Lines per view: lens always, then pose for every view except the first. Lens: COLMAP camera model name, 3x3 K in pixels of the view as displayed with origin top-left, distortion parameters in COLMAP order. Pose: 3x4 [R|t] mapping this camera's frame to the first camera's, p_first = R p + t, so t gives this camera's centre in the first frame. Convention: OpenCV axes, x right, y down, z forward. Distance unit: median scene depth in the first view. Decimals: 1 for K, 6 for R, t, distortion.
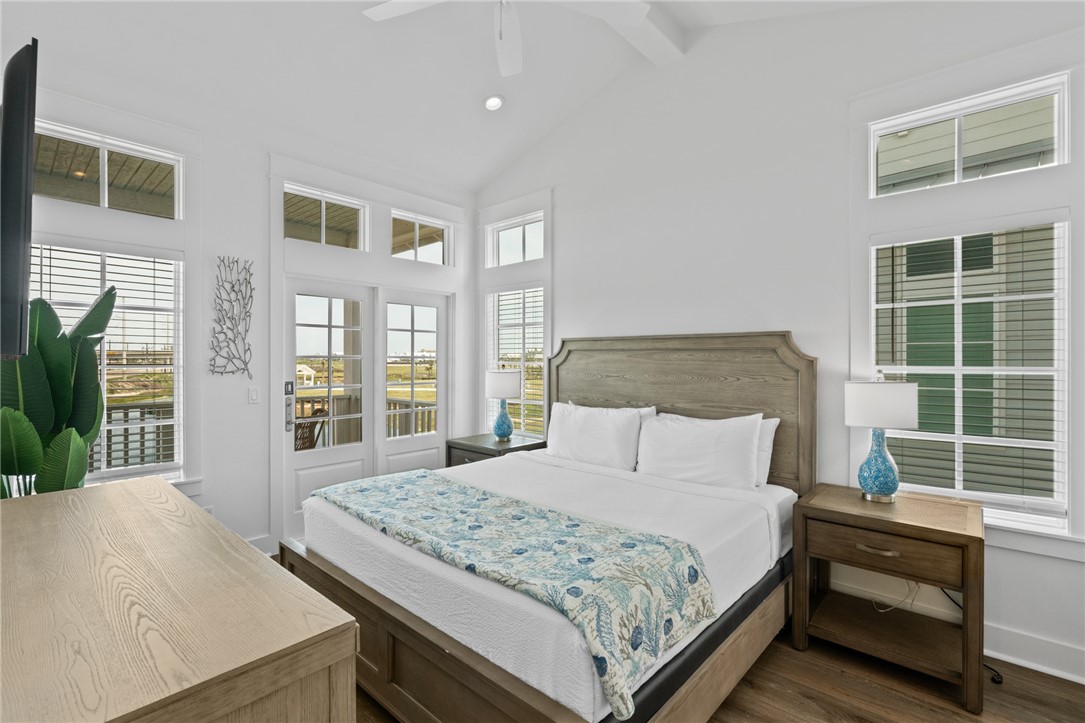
lens RADIAL K [[498.5, 0, 531.7], [0, 498.5, 362.2], [0, 0, 1]] dist [-0.010244, 0.002666]
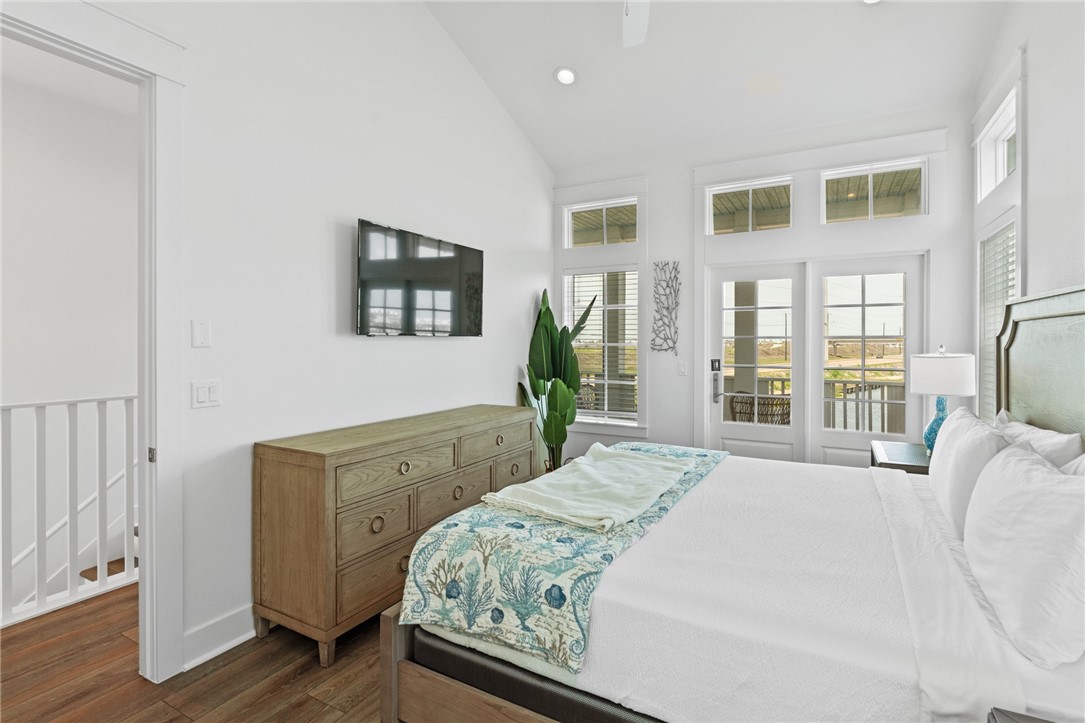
lens RADIAL K [[498.5, 0, 576.6], [0, 498.5, 344.0], [0, 0, 1]] dist [-0.010244, 0.002666]
pose [[0.260316, 0.000289, -0.965523, 0.595877], [-0.006697, 0.999976, -0.001506, 0.008673], [0.965500, 0.006859, 0.260312, 0.437369]]
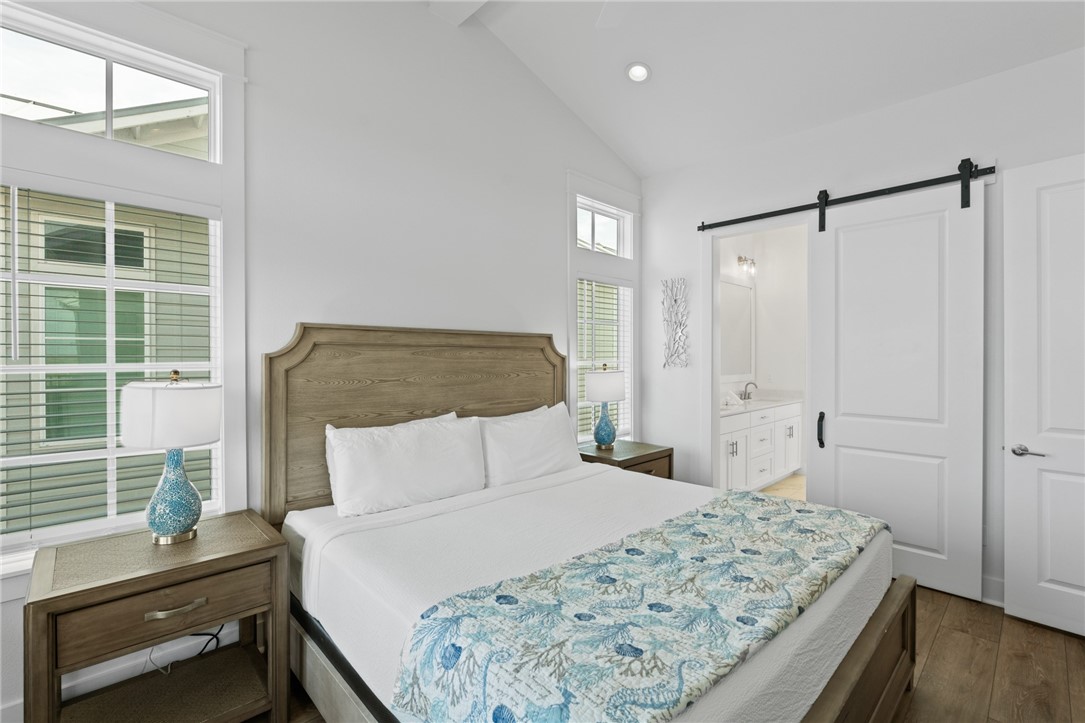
lens RADIAL K [[498.5, 0, 537.7], [0, 498.5, 358.6], [0, 0, 1]] dist [-0.010244, 0.002666]
pose [[0.037447, -0.007106, 0.999273, -0.628984], [0.007303, 0.999950, 0.006837, -0.008749], [-0.999272, 0.007041, 0.037497, 0.849608]]
